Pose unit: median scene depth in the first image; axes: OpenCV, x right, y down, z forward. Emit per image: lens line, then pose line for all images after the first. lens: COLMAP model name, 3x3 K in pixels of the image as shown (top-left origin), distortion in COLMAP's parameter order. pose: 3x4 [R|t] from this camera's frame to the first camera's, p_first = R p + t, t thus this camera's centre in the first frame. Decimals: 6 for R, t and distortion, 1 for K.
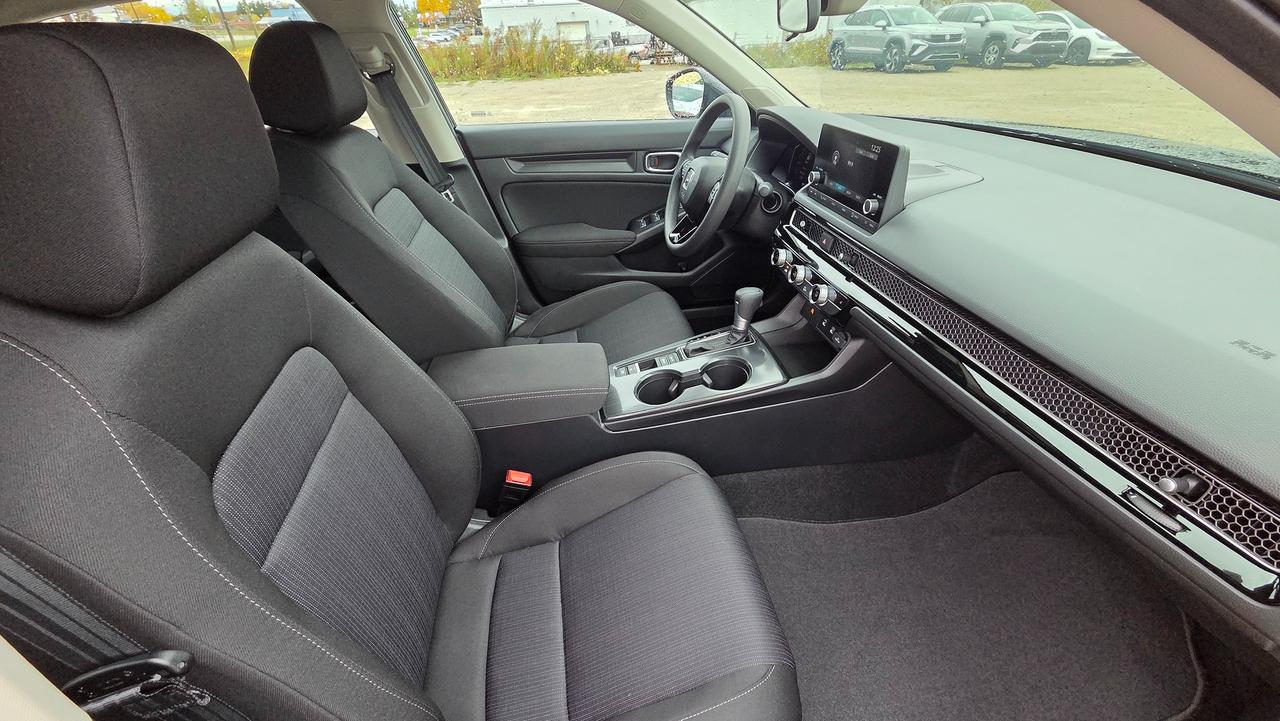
lens RADIAL K [[522.6, 0, 636.7], [0, 522.6, 358.0], [0, 0, 1]] dist [0.004814, -0.001461]
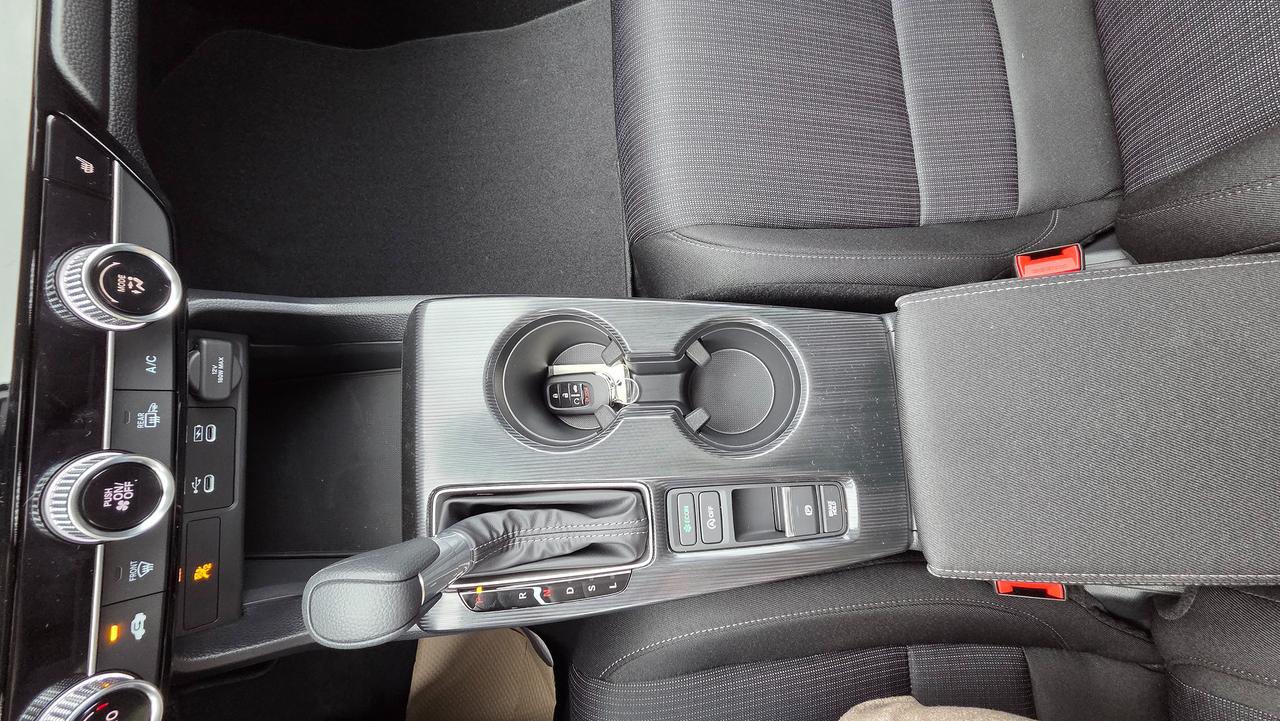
lens RADIAL K [[522.6, 0, 637.7], [0, 522.6, 357.7], [0, 0, 1]] dist [0.004814, -0.001461]
pose [[-0.983276, -0.096241, 0.154616, 0.065563], [0.181267, -0.435014, 0.881989, -0.308223], [-0.017623, 0.895266, 0.445184, 0.902691]]
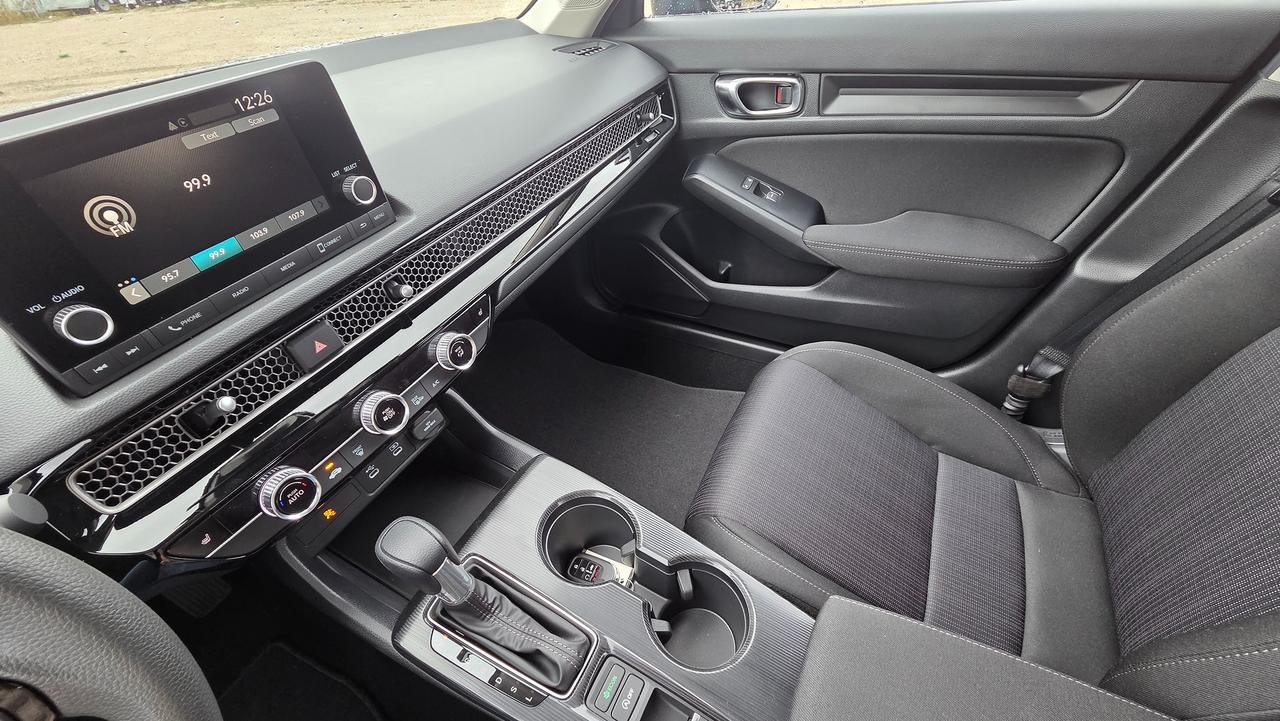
lens RADIAL K [[522.6, 0, 641.6], [0, 522.6, 357.7], [0, 0, 1]] dist [0.004814, -0.001461]
pose [[-0.795988, -0.321550, 0.512844, -0.095434], [0.400803, 0.354921, 0.844623, -0.504882], [-0.453608, 0.877859, -0.153635, 0.988804]]
